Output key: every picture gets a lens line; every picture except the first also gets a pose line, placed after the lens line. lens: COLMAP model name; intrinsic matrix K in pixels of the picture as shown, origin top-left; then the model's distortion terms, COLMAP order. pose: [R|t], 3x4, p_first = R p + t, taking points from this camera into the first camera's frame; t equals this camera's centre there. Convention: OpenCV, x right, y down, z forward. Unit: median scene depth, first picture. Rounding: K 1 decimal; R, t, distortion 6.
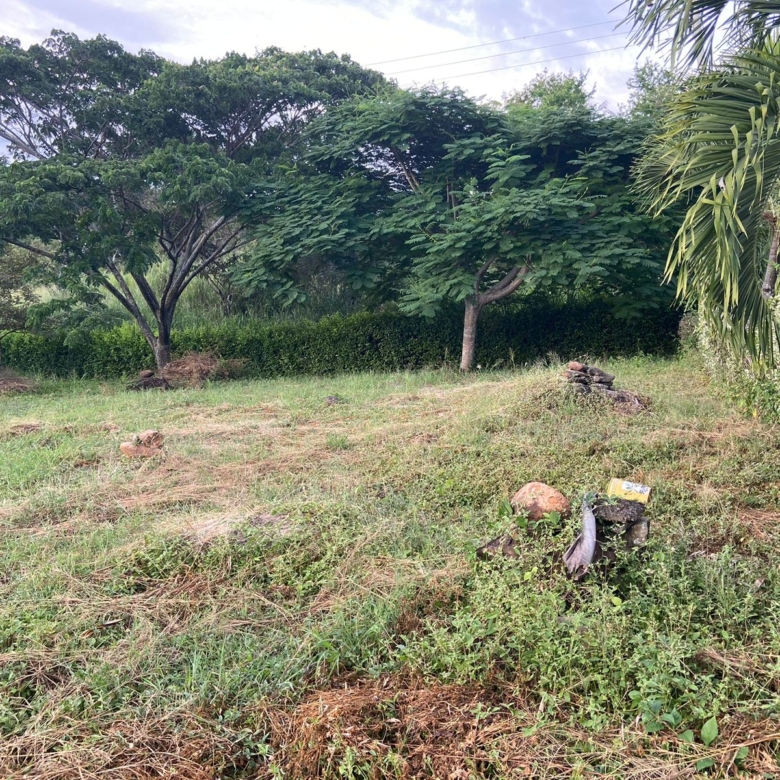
lens RADIAL K [[783.3, 0, 390.6], [0, 783.3, 387.5], [0, 0, 1]] dist [0.050862, 0.000000]
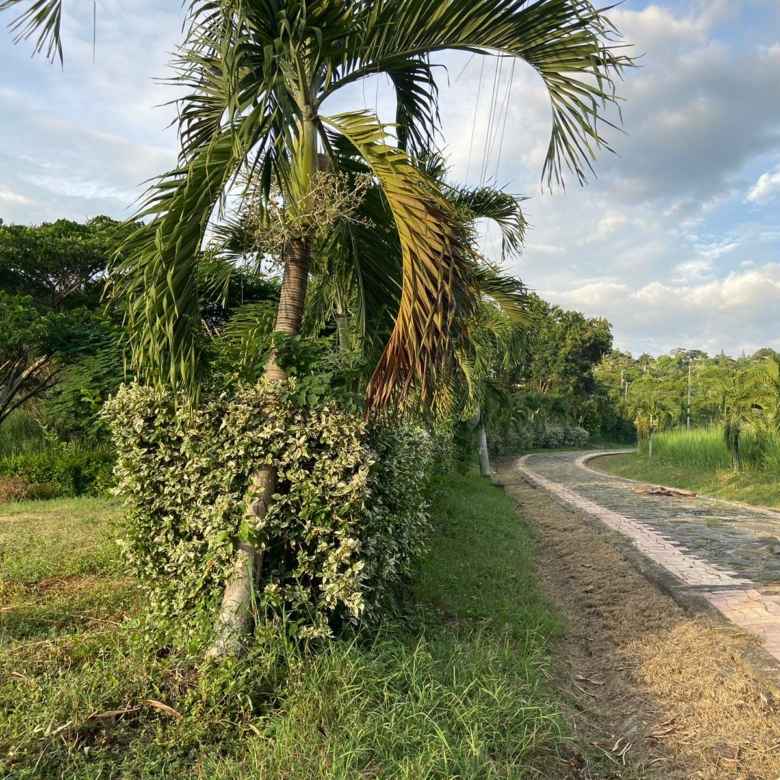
lens RADIAL K [[783.3, 0, 391.6], [0, 783.3, 390.1], [0, 0, 1]] dist [0.050862, 0.000000]
pose [[0.982527, 0.026687, 0.184198, 0.080484], [0.005685, 0.984903, -0.173016, 0.035617], [-0.186035, 0.171040, 0.967541, -0.212784]]
